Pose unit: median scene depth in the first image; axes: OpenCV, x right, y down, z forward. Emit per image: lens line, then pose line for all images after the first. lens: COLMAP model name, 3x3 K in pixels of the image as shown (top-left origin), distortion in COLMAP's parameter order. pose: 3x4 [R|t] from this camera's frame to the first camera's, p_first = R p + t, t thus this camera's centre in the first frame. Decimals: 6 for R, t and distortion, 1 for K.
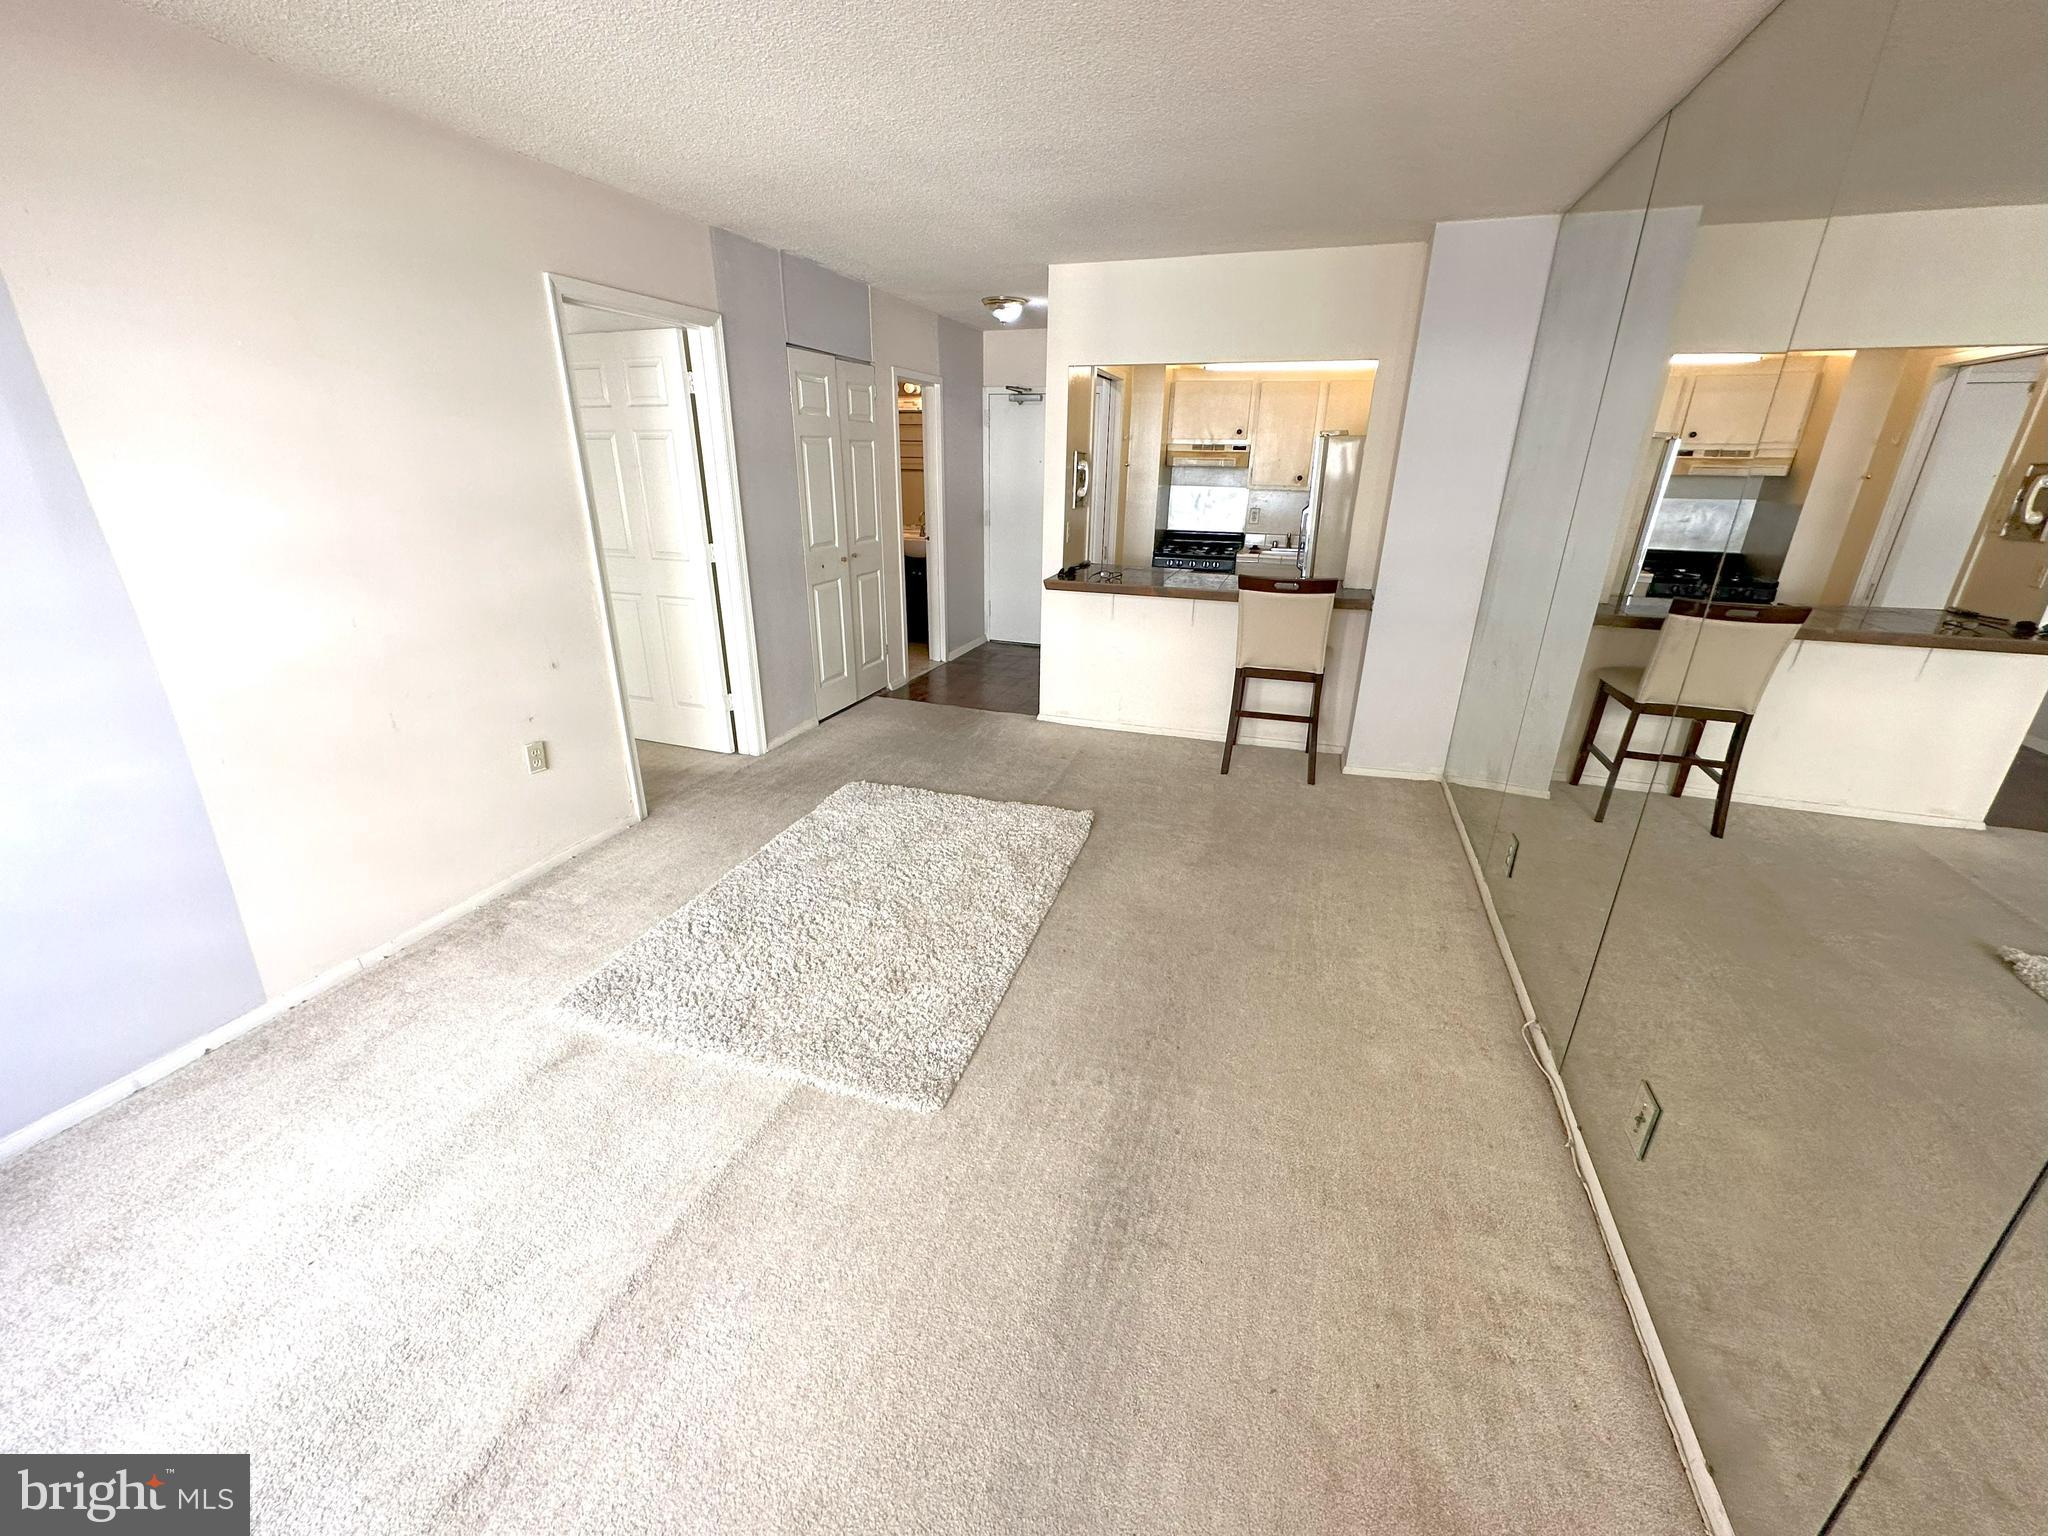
lens RADIAL K [[812.8, 0, 1019.7], [0, 812.8, 774.2], [0, 0, 1]] dist [-0.007291, 0.000921]
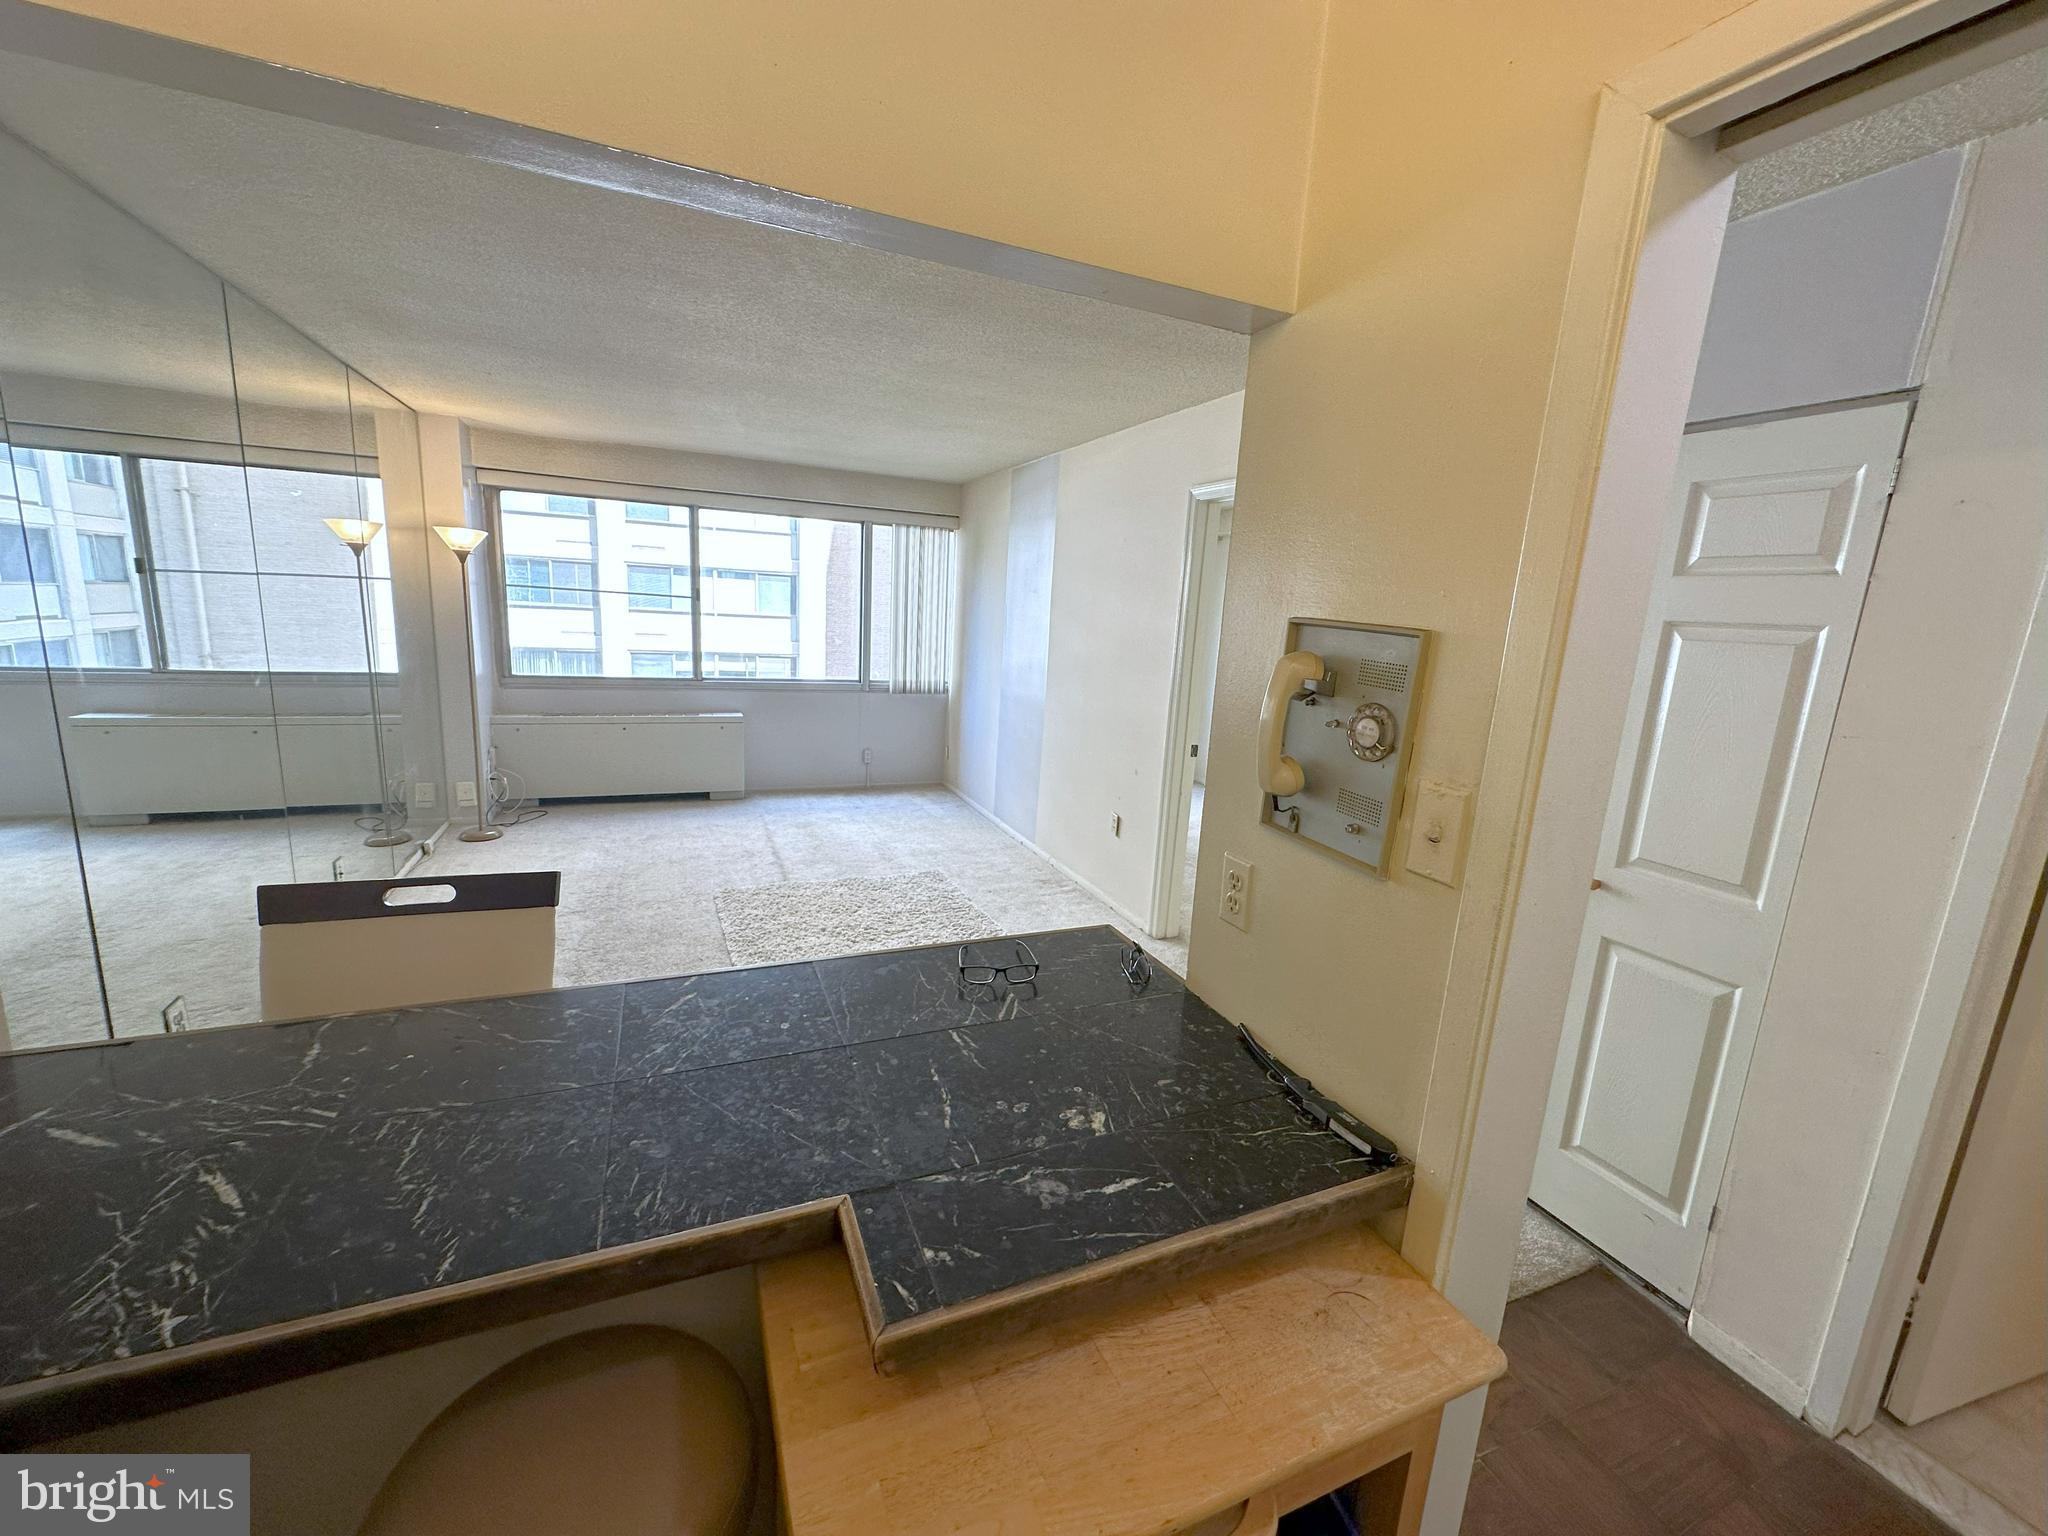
lens RADIAL K [[812.8, 0, 1009.6], [0, 812.8, 755.5], [0, 0, 1]] dist [-0.007291, 0.000921]
pose [[-0.741724, 0.078454, -0.666101, 0.286525], [-0.298490, 0.850752, 0.432580, -0.420528], [0.600624, 0.519679, -0.607606, 1.057458]]
